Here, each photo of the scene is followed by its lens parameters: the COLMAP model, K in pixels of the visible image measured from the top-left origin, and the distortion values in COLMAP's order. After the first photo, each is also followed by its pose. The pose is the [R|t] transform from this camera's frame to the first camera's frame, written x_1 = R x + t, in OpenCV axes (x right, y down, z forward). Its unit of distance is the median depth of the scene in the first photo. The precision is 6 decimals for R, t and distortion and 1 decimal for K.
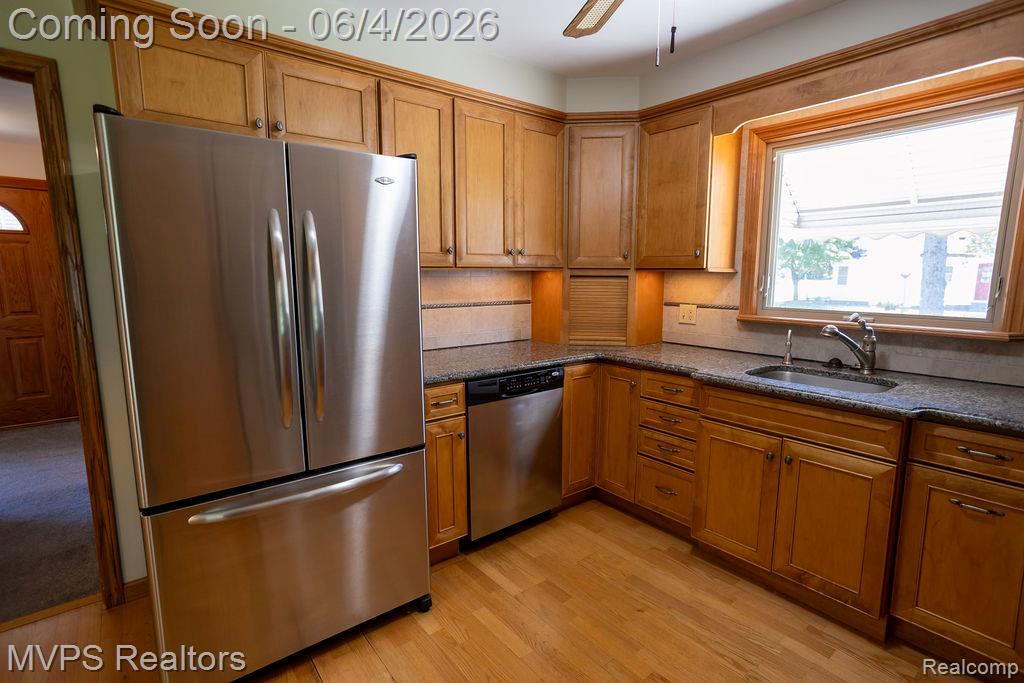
lens RADIAL K [[499.7, 0, 509.6], [0, 499.7, 343.2], [0, 0, 1]] dist [-0.018489, 0.006632]
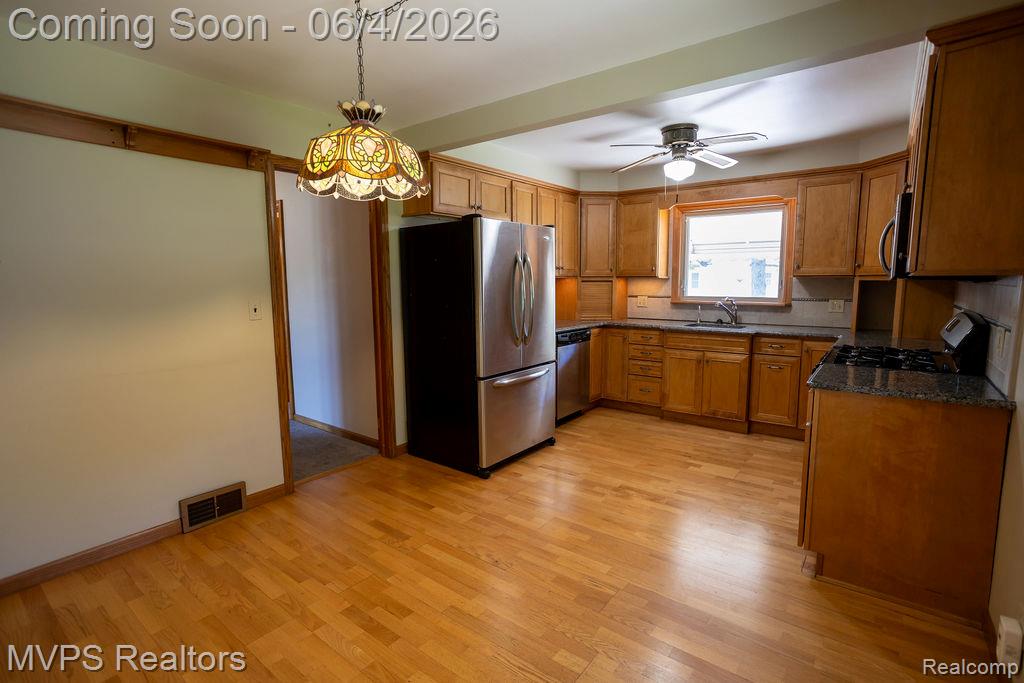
lens RADIAL K [[499.7, 0, 511.6], [0, 499.7, 336.6], [0, 0, 1]] dist [-0.018489, 0.006632]
pose [[0.970170, -0.031828, 0.240327, -0.638932], [0.038045, 0.999050, -0.021272, 0.105044], [-0.239421, 0.029781, 0.970459, -0.752724]]
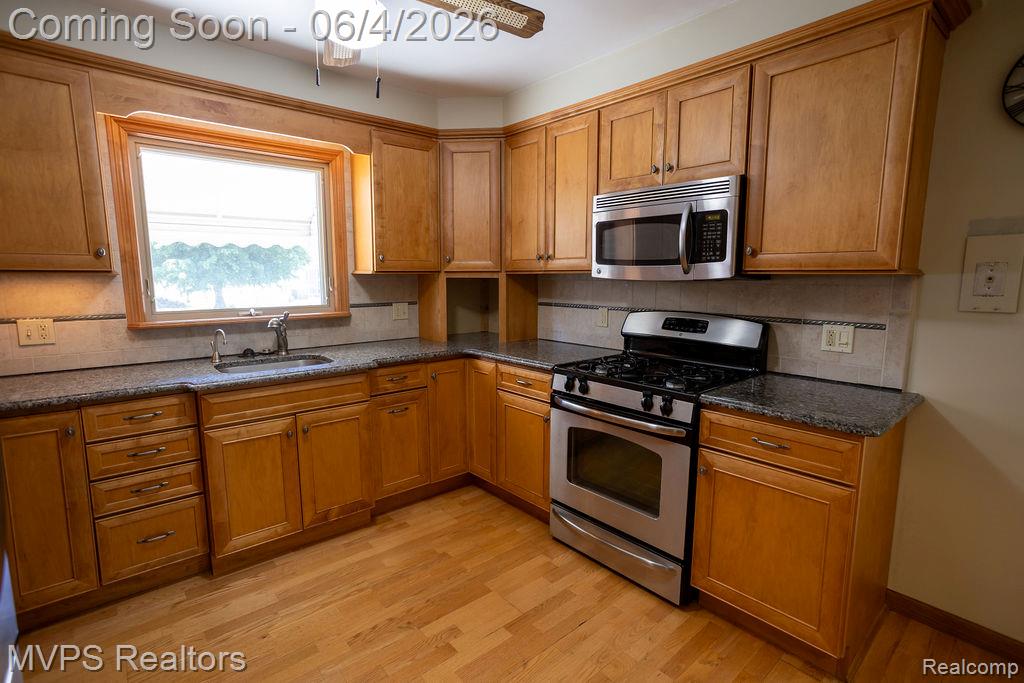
lens RADIAL K [[499.7, 0, 514.6], [0, 499.7, 341.6], [0, 0, 1]] dist [-0.018489, 0.006632]
pose [[-0.051774, -0.131558, 0.989956, -0.480283], [0.139350, 0.980635, 0.137607, -0.054131], [-0.988889, 0.145075, -0.032439, 0.380686]]
